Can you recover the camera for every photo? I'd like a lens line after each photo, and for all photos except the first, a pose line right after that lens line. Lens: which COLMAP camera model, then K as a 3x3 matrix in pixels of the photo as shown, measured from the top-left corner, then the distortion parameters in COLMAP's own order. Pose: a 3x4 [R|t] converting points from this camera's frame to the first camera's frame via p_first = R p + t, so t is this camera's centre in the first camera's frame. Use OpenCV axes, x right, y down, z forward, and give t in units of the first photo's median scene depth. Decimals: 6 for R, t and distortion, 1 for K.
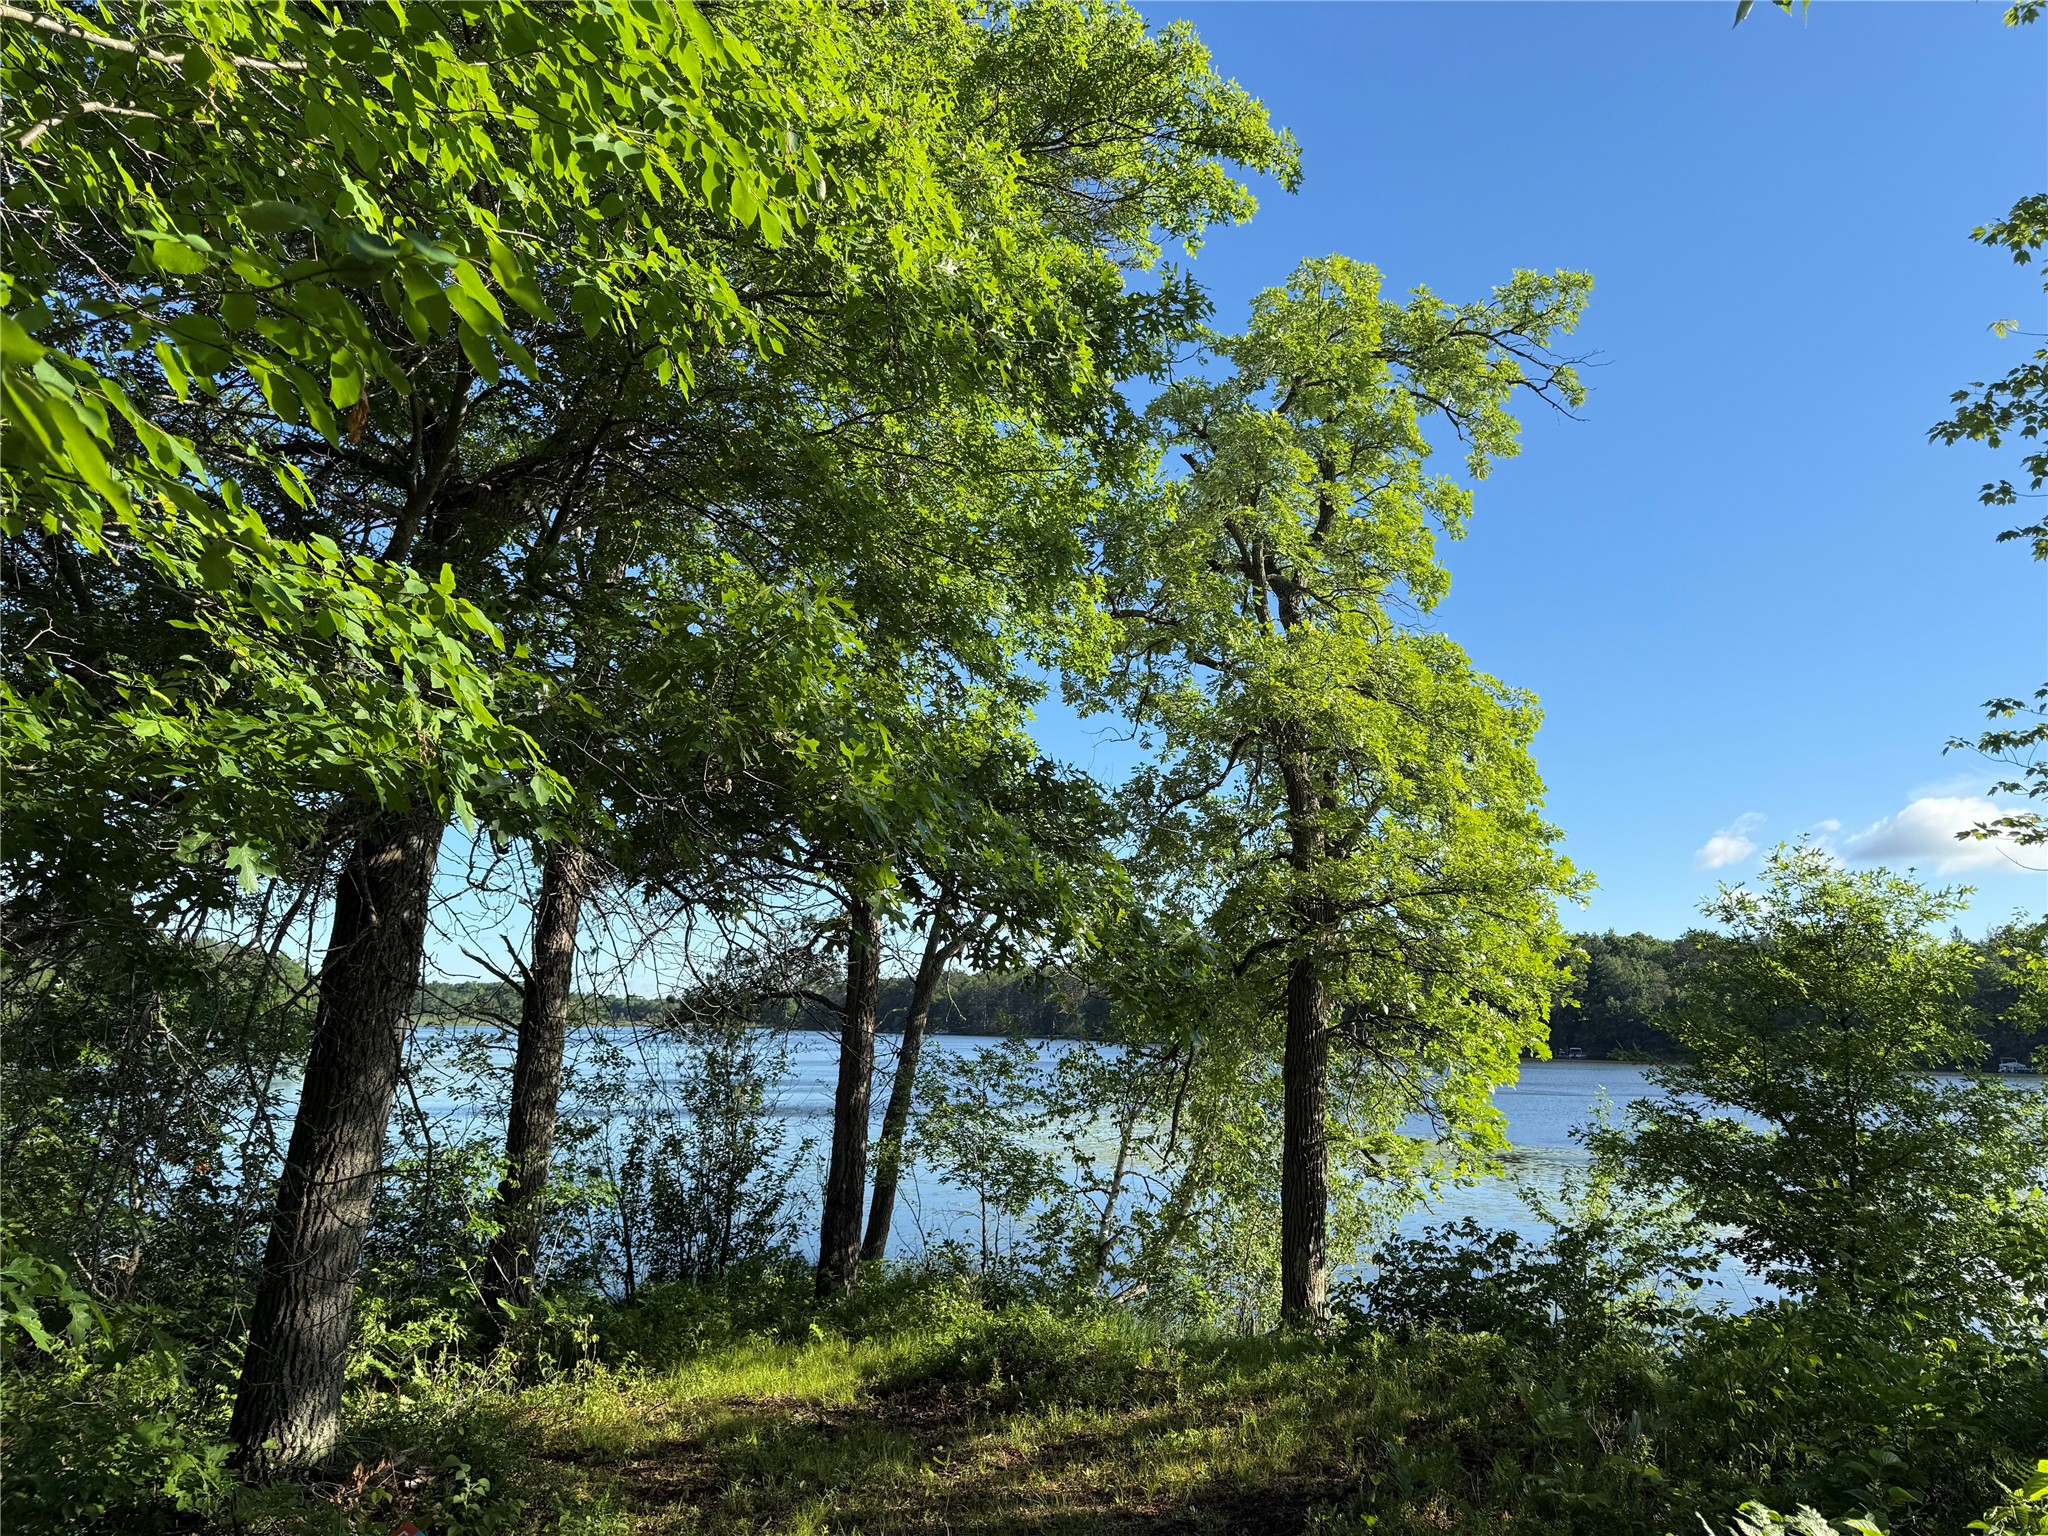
lens RADIAL K [[1433.7, 0, 1034.0], [0, 1433.7, 755.5], [0, 0, 1]] dist [0.084455, 0.001278]
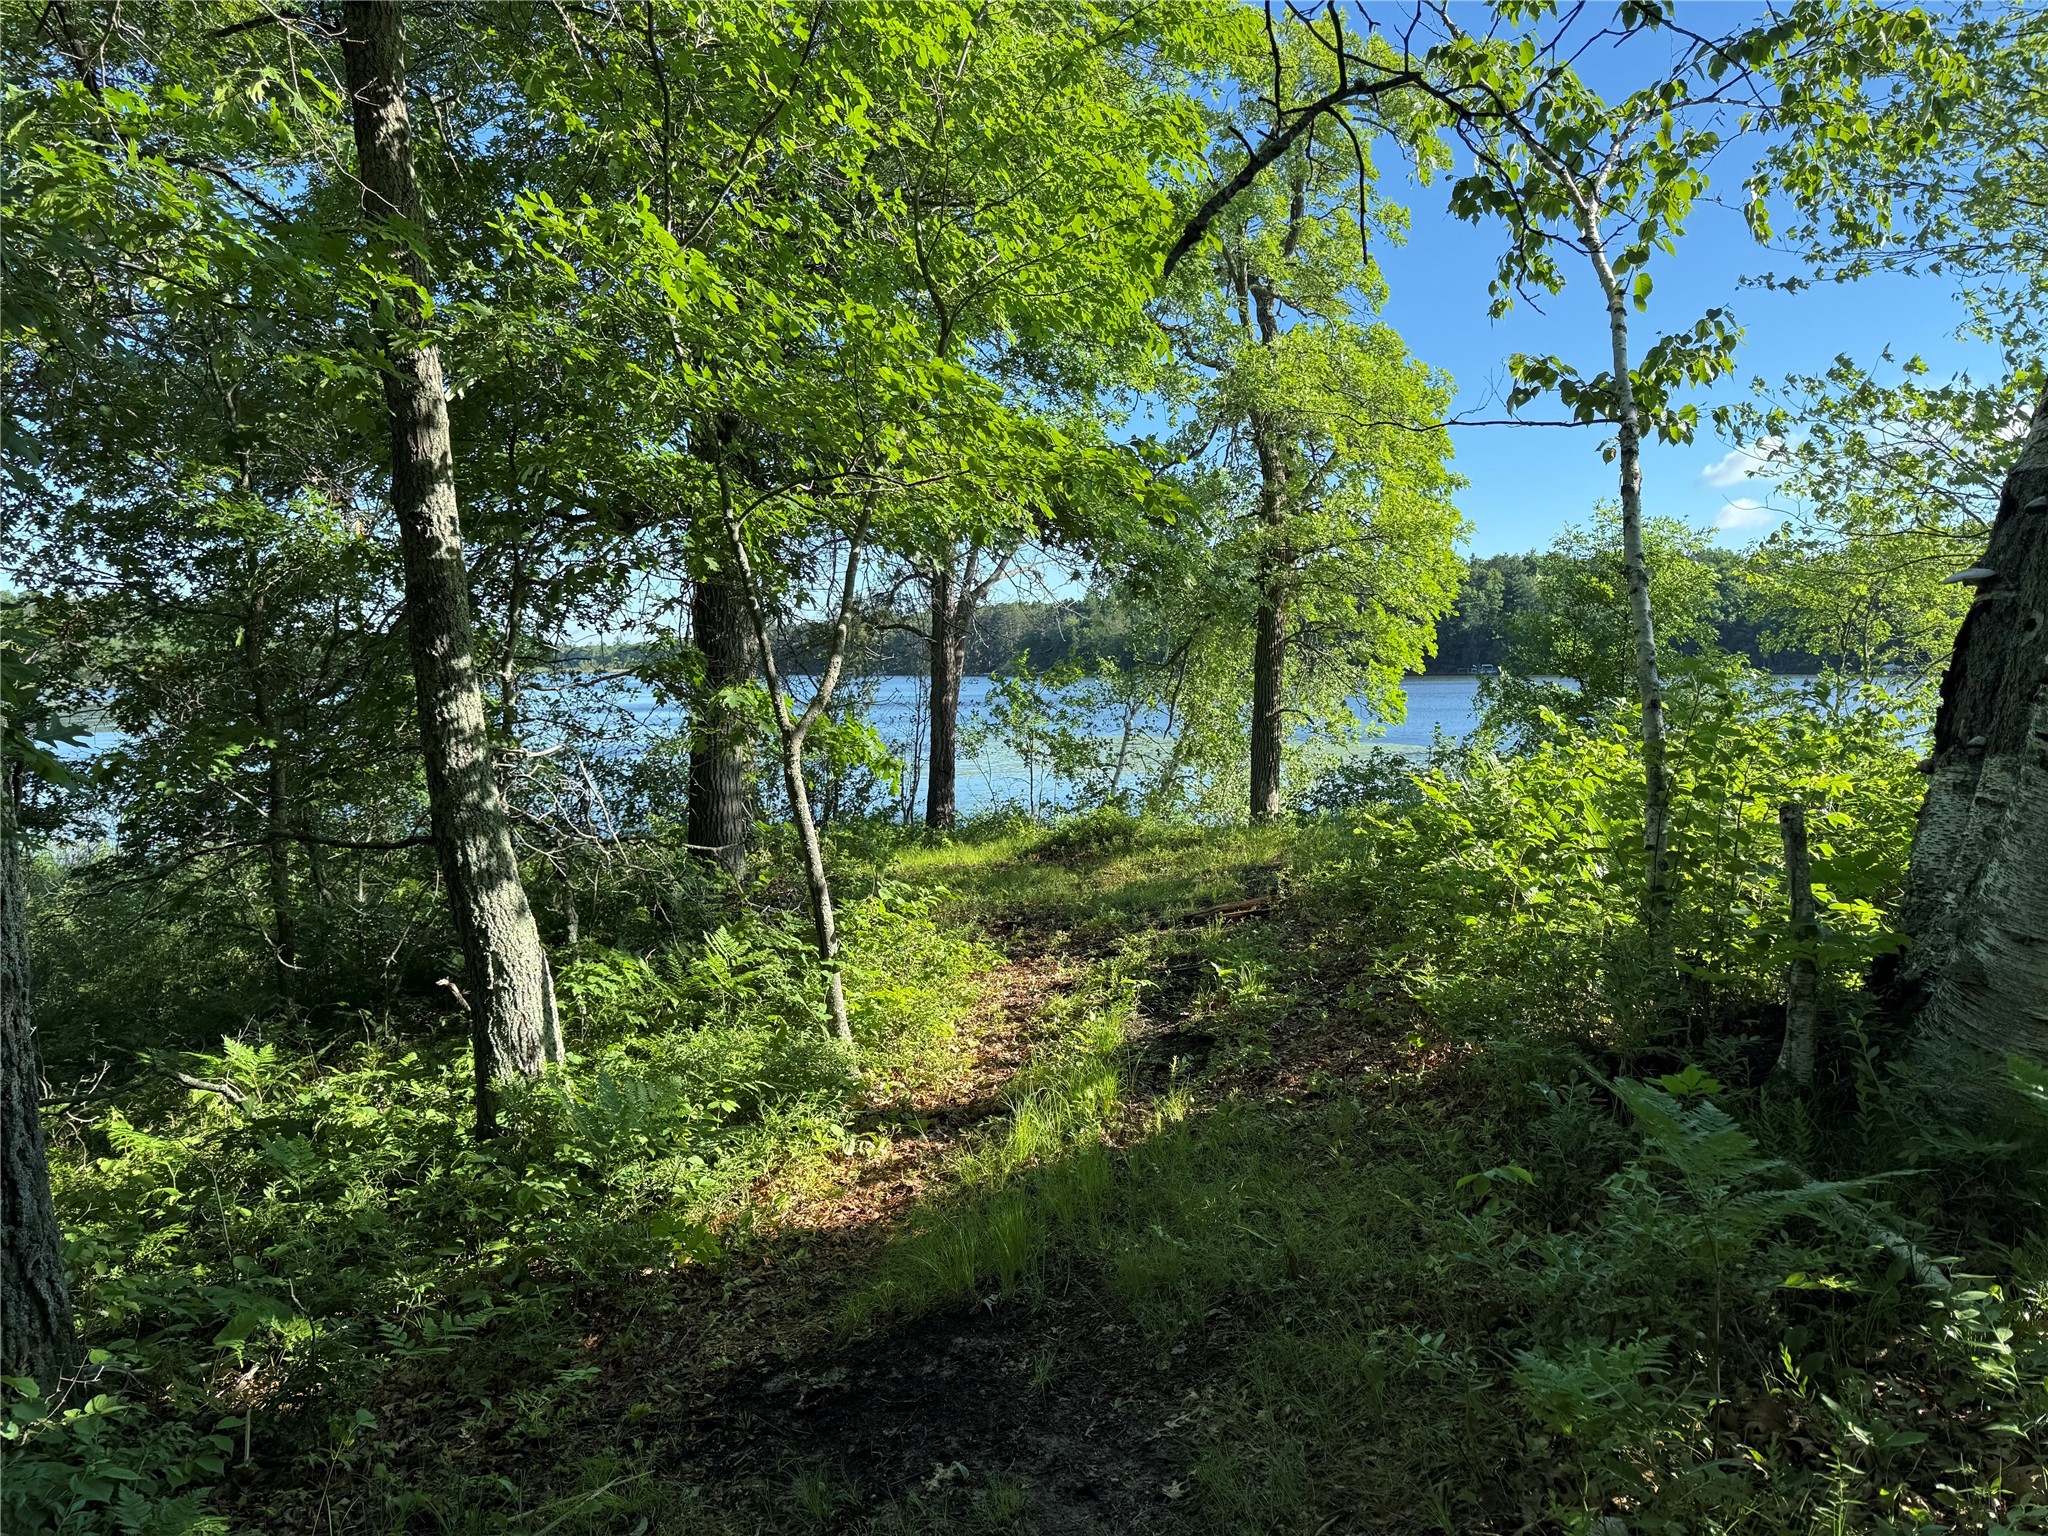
lens RADIAL K [[1433.7, 0, 1010.6], [0, 1433.7, 767.1], [0, 0, 1]] dist [0.084455, 0.001278]
pose [[0.999485, -0.029060, 0.013635, -0.080629], [0.024564, 0.965858, 0.257904, -0.052813], [-0.020664, -0.257436, 0.966074, -0.352803]]
